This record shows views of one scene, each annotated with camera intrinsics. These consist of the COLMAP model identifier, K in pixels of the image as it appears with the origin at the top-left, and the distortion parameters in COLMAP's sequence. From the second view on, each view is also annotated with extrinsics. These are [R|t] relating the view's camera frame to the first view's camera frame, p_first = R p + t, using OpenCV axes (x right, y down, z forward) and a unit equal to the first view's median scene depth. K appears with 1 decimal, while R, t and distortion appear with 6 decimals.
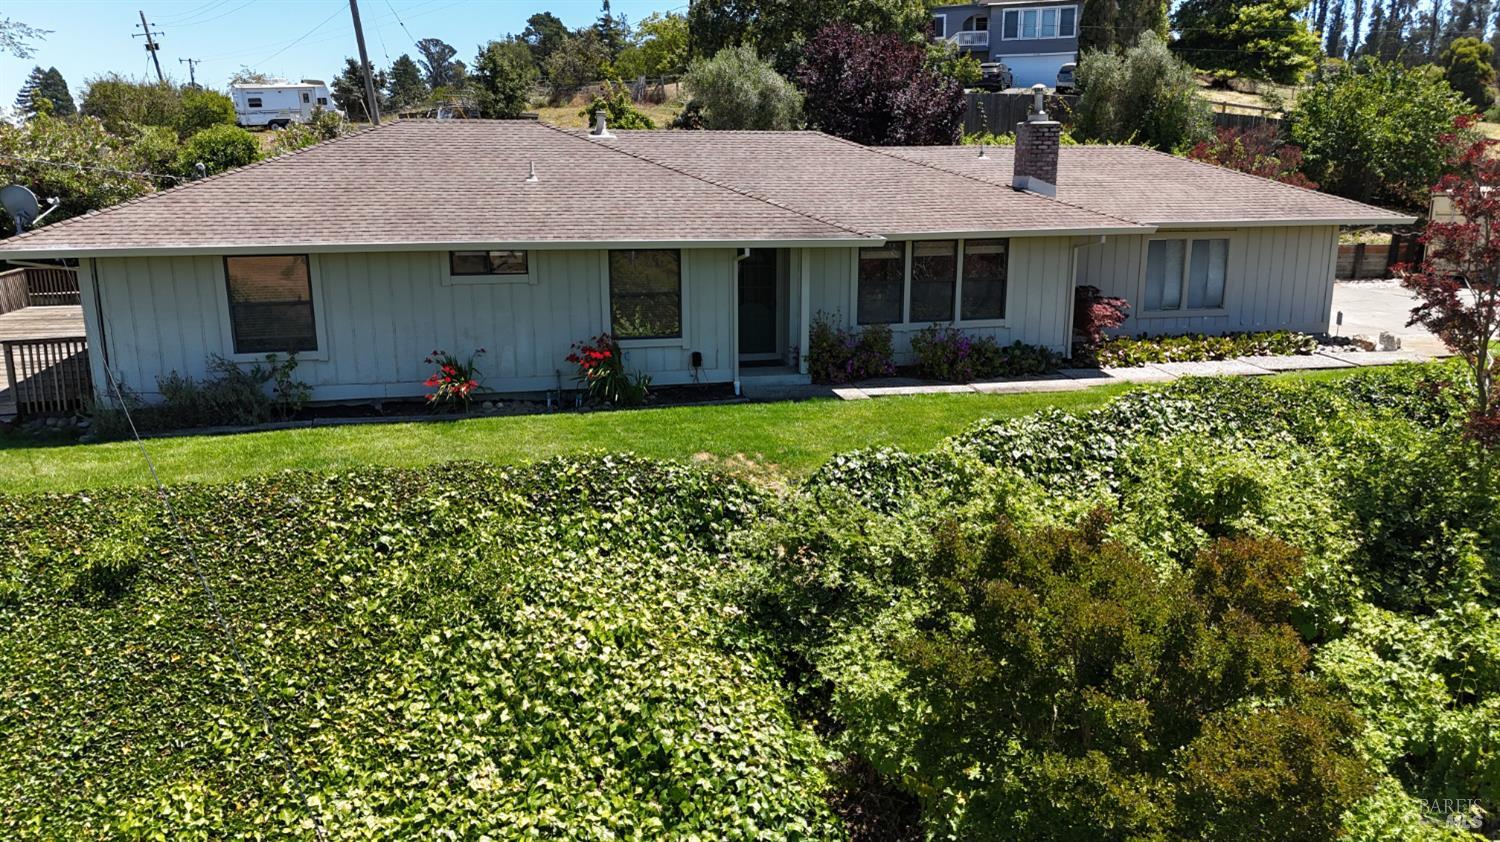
lens RADIAL K [[1096.5, 0, 753.3], [0, 1096.5, 419.5], [0, 0, 1]] dist [0.055846, -0.019840]
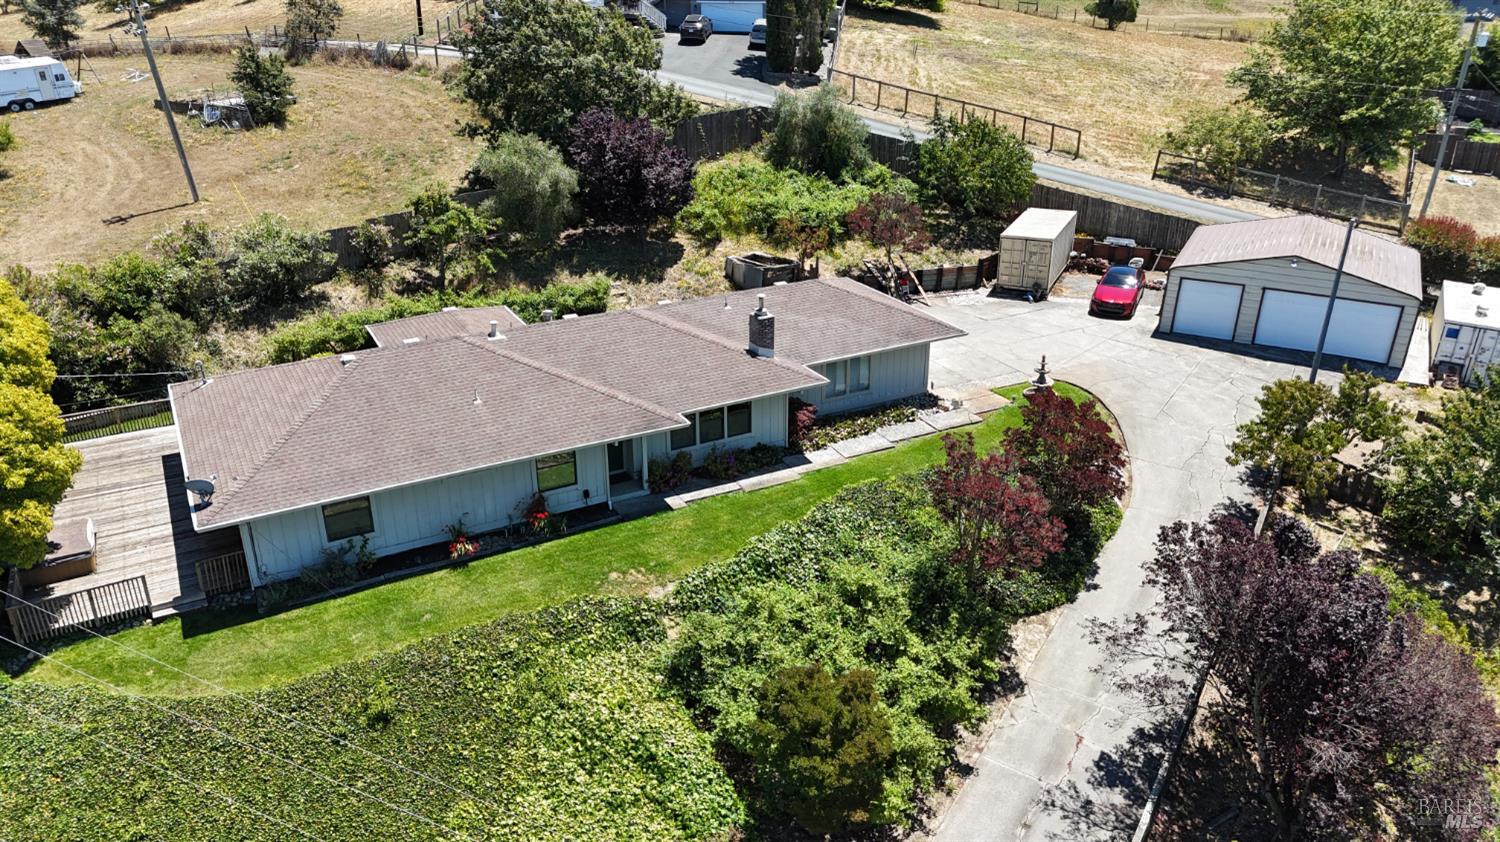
lens RADIAL K [[1096.5, 0, 747.9], [0, 1096.5, 421.7], [0, 0, 1]] dist [0.055846, -0.019840]
pose [[0.964226, -0.110405, 0.240996, -0.352228], [0.061797, 0.977710, 0.200657, -0.833822], [-0.257778, -0.178586, 0.949557, -1.173781]]
